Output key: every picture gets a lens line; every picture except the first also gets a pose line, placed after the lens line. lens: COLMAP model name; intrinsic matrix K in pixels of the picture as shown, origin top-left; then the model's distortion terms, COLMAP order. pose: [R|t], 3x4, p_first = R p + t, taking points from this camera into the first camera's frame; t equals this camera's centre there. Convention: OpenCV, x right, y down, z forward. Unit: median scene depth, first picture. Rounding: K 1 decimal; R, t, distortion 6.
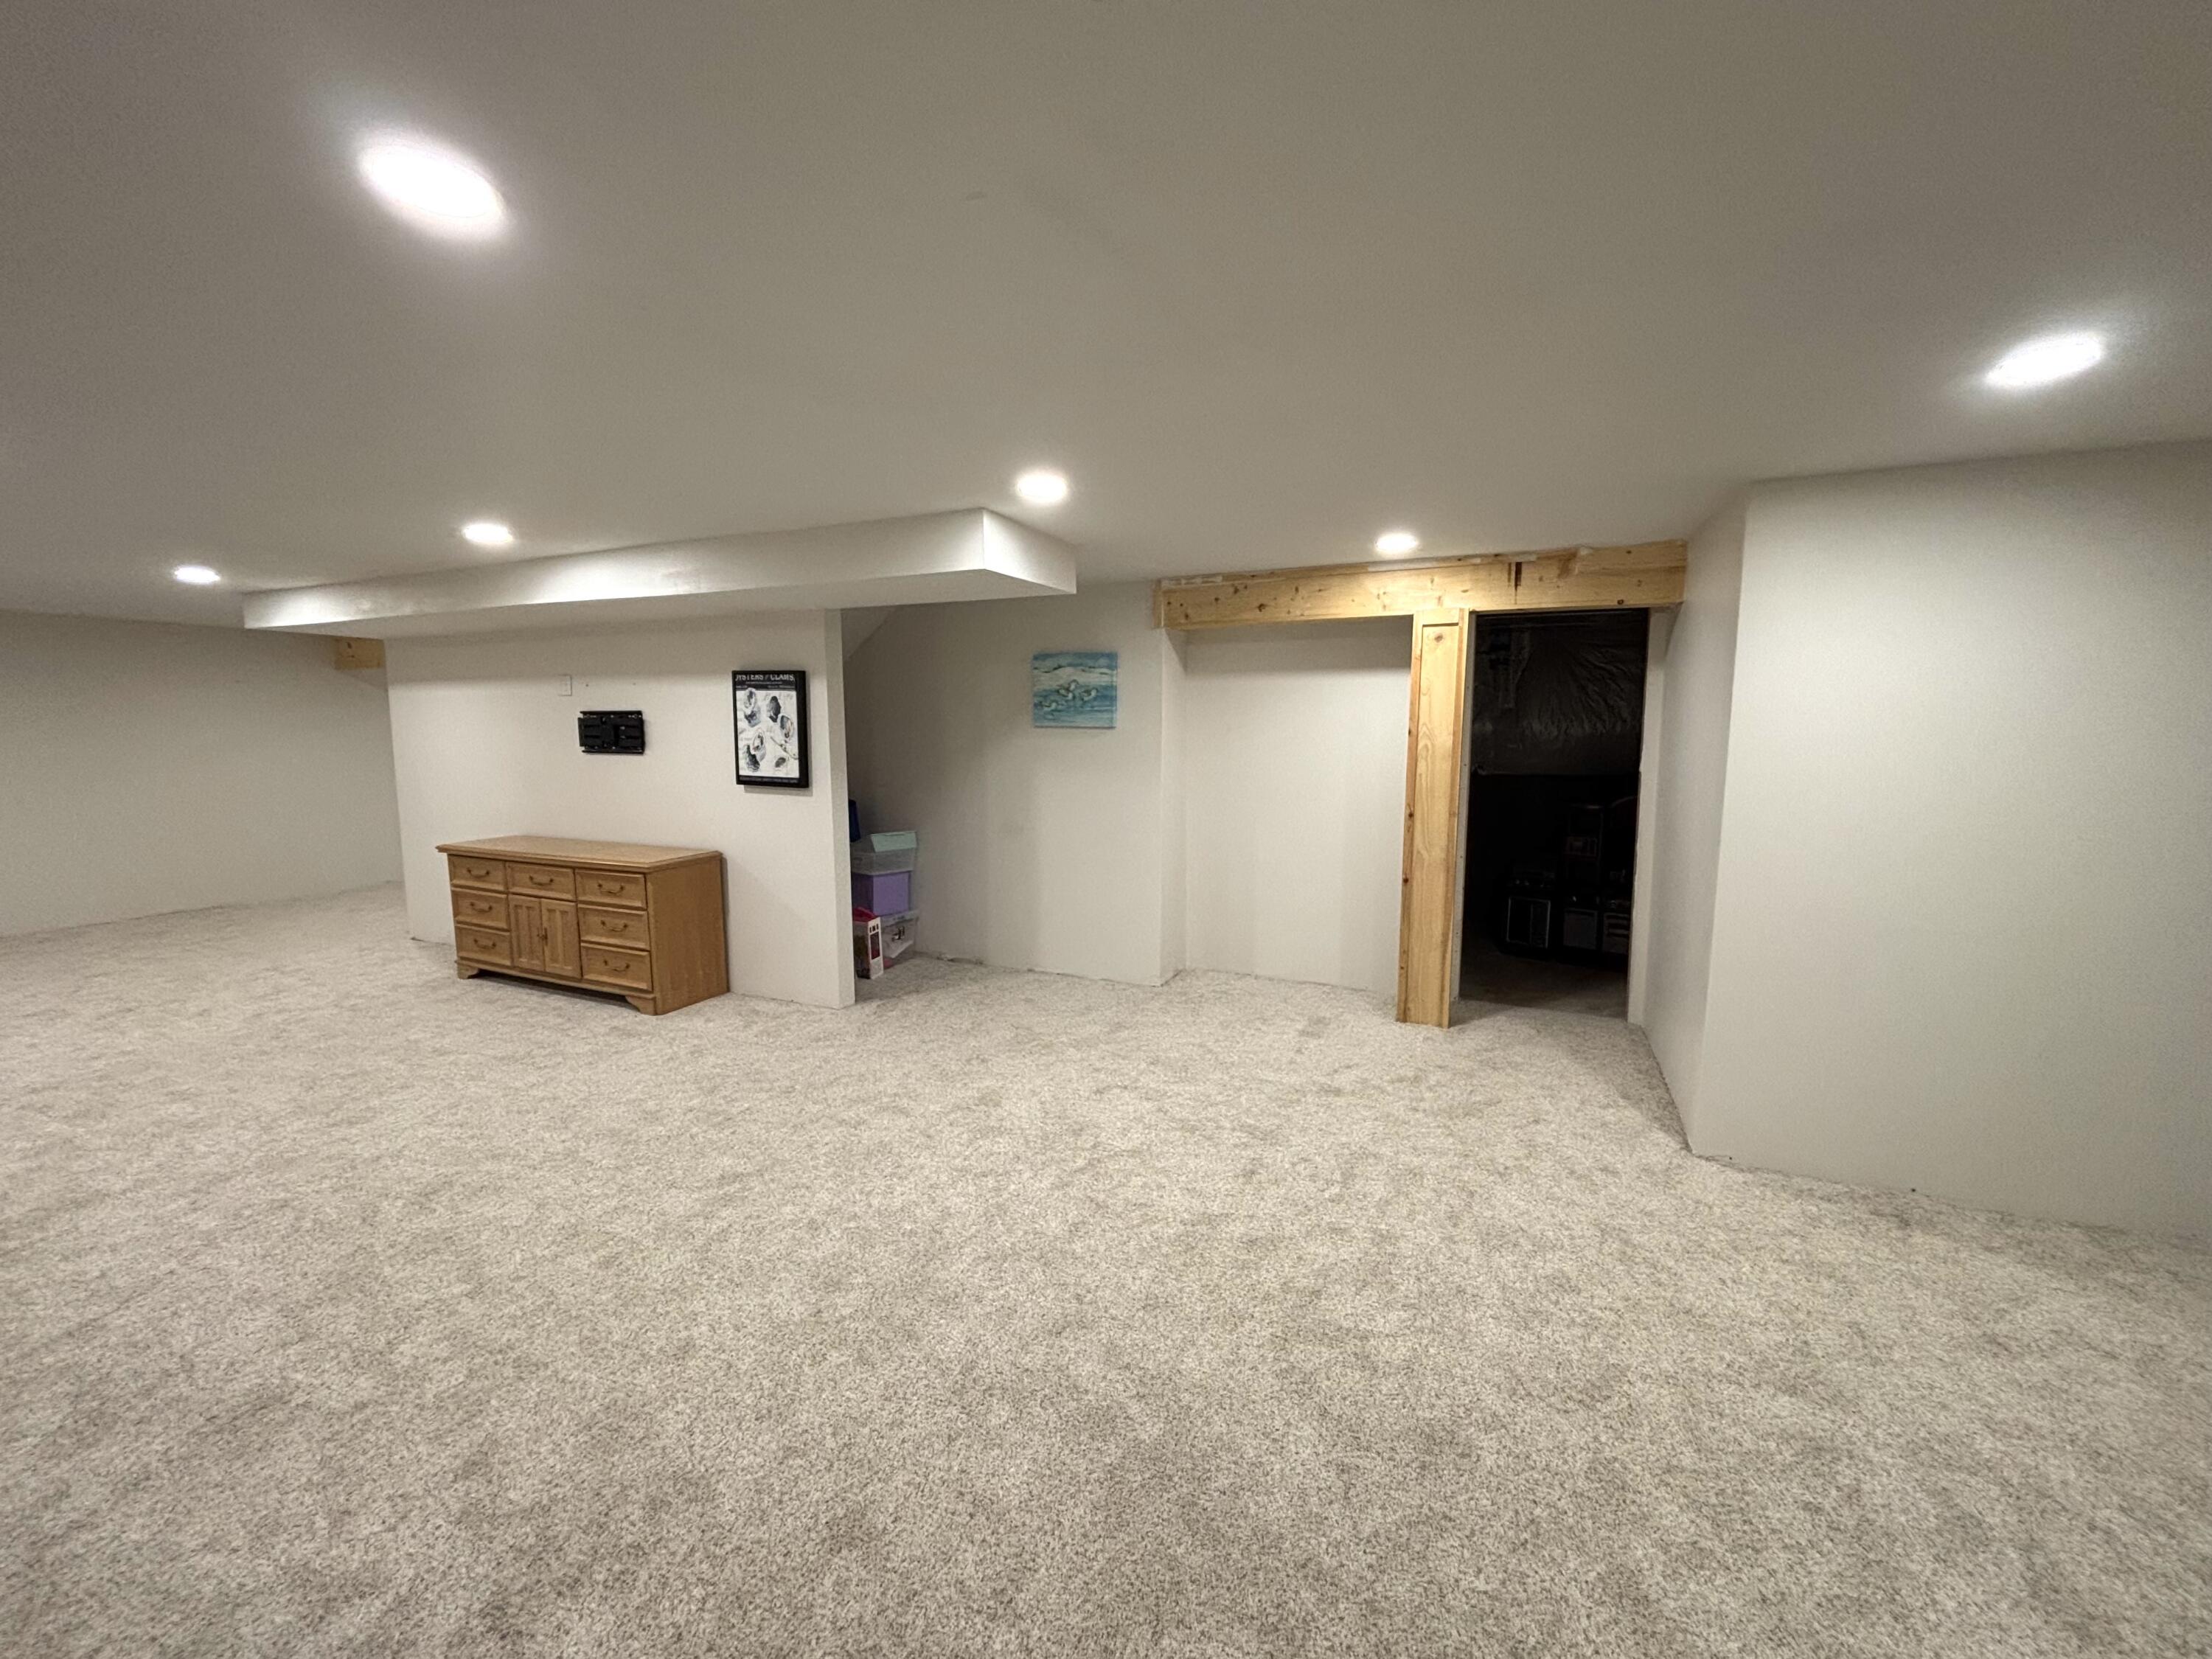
lens RADIAL K [[894.1, 0, 1108.2], [0, 894.1, 826.2], [0, 0, 1]] dist [-0.001740, -0.000041]
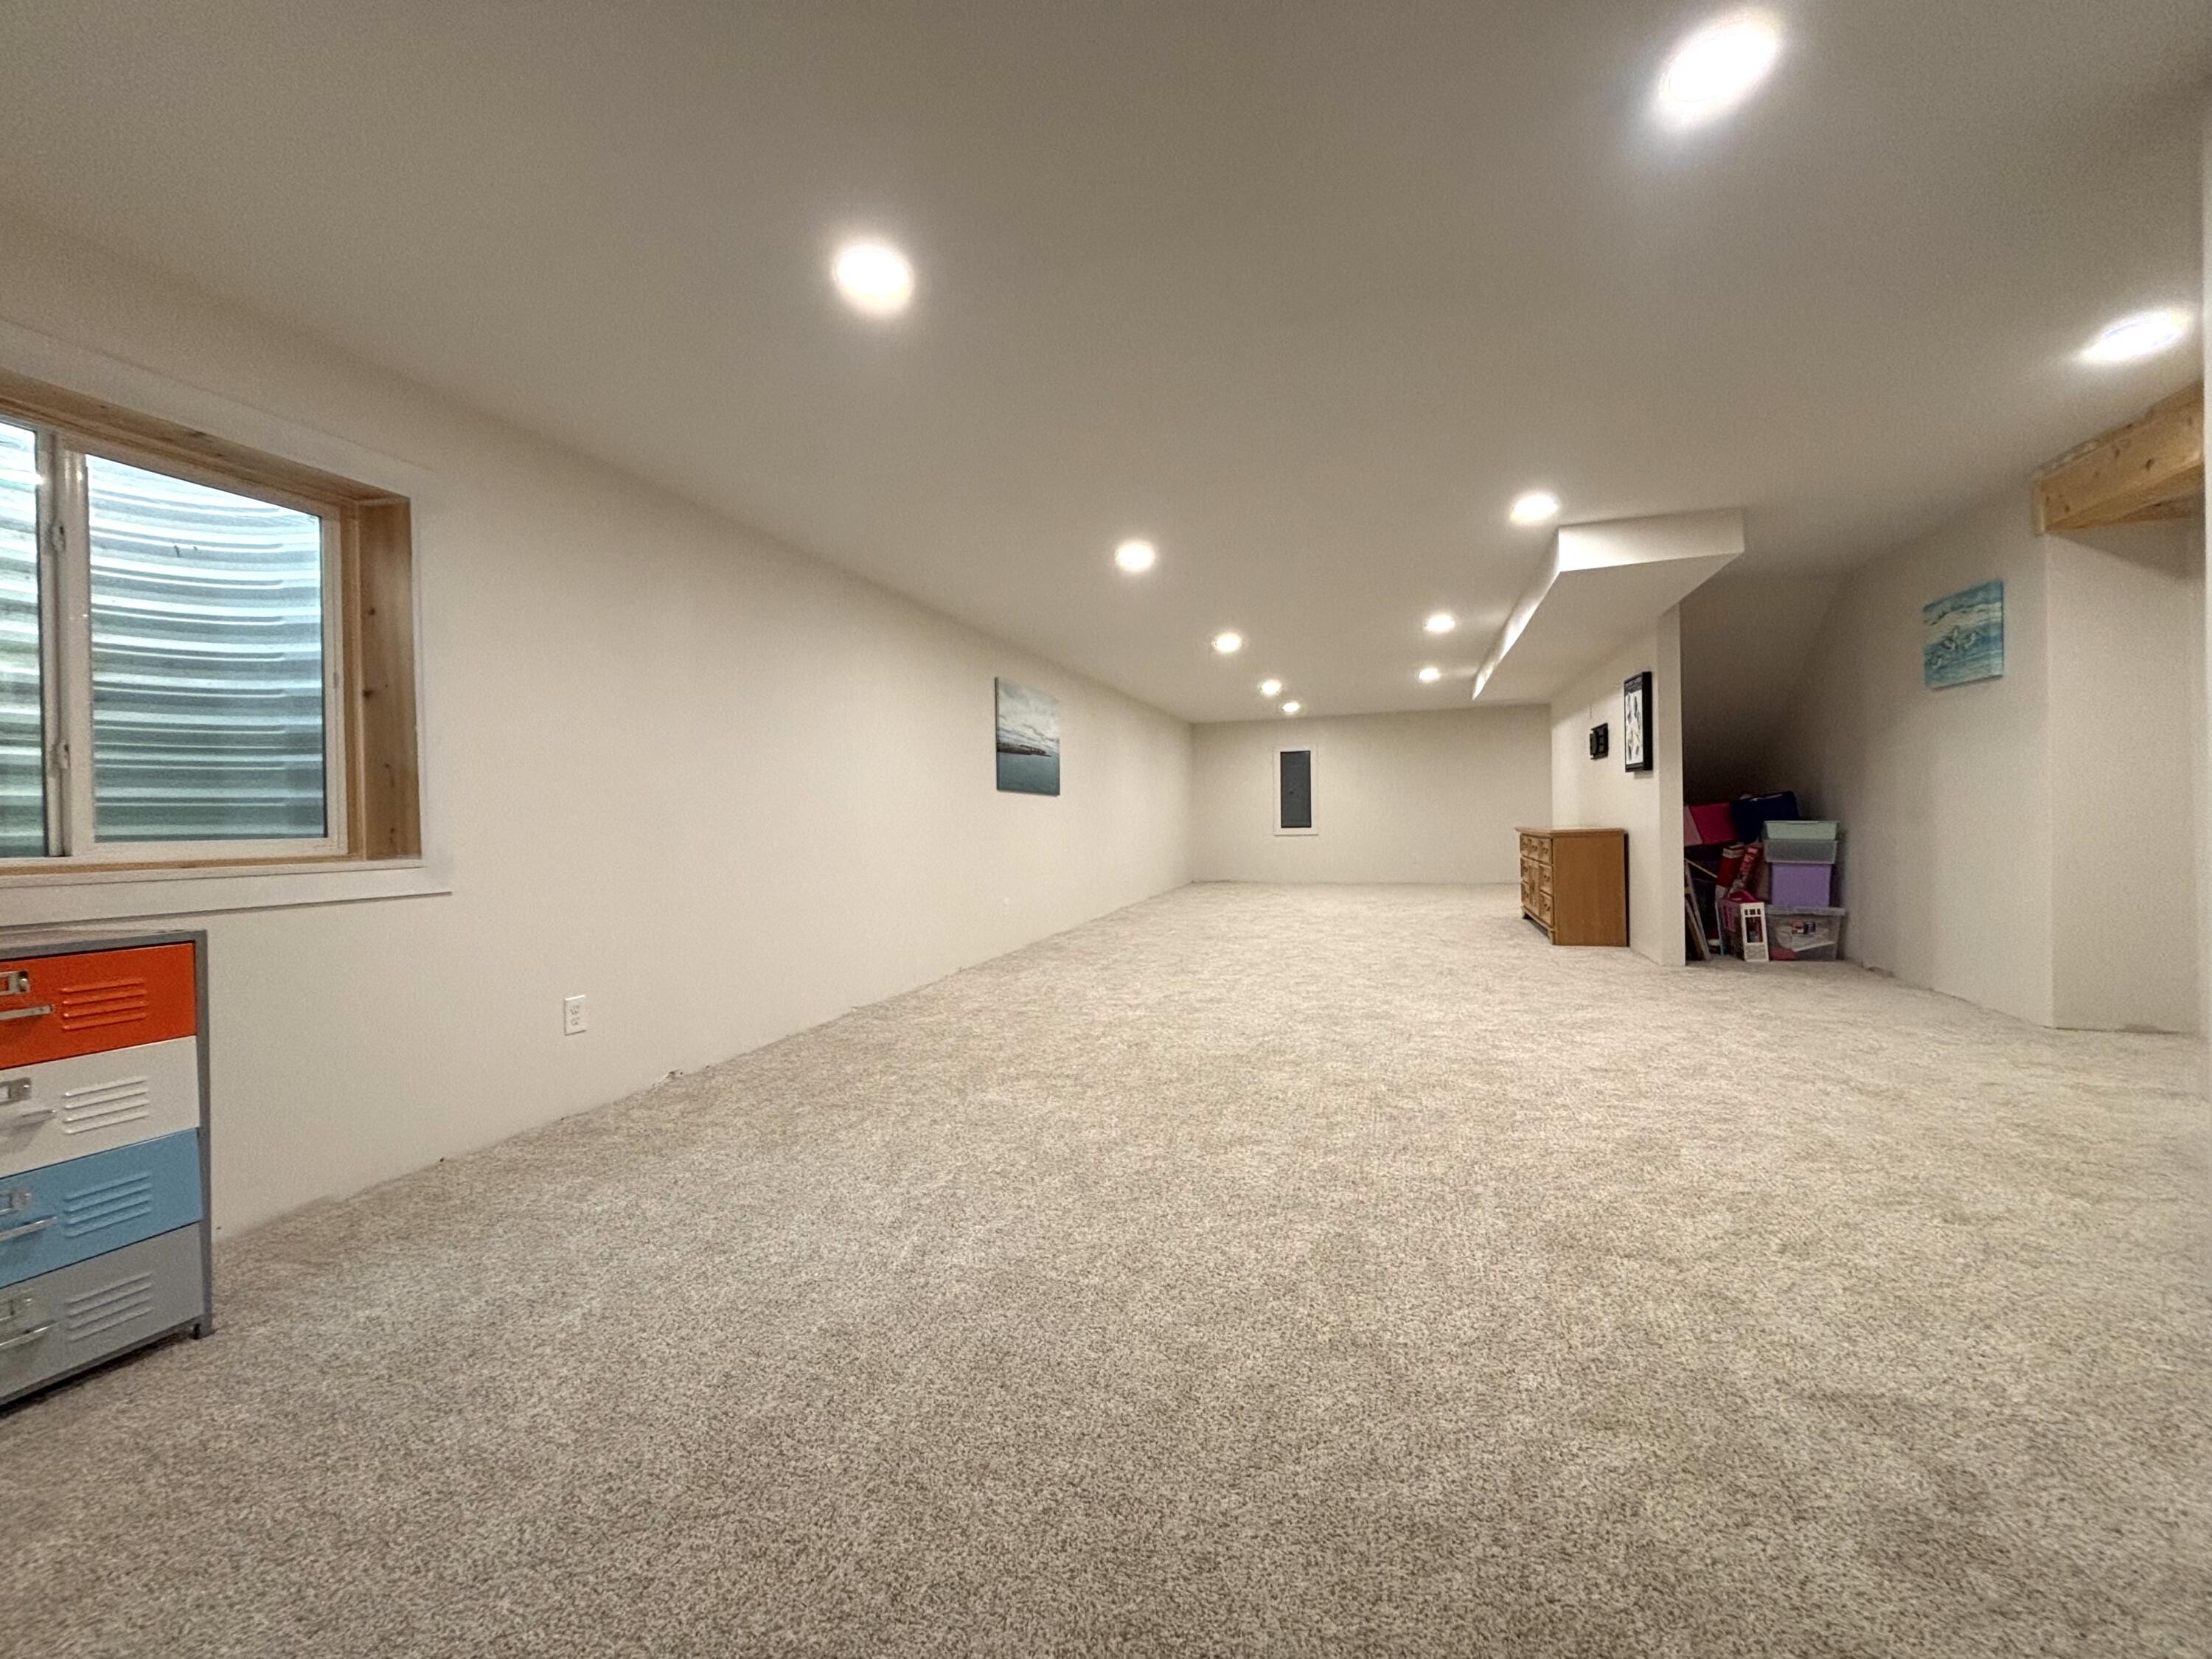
lens RADIAL K [[894.1, 0, 1108.2], [0, 894.1, 826.2], [0, 0, 1]] dist [-0.001740, -0.000041]
pose [[0.122441, 0.004689, -0.992465, 0.683040], [-0.086620, 0.996223, -0.005980, 0.090962], [0.988689, 0.086700, 0.122385, 0.151428]]
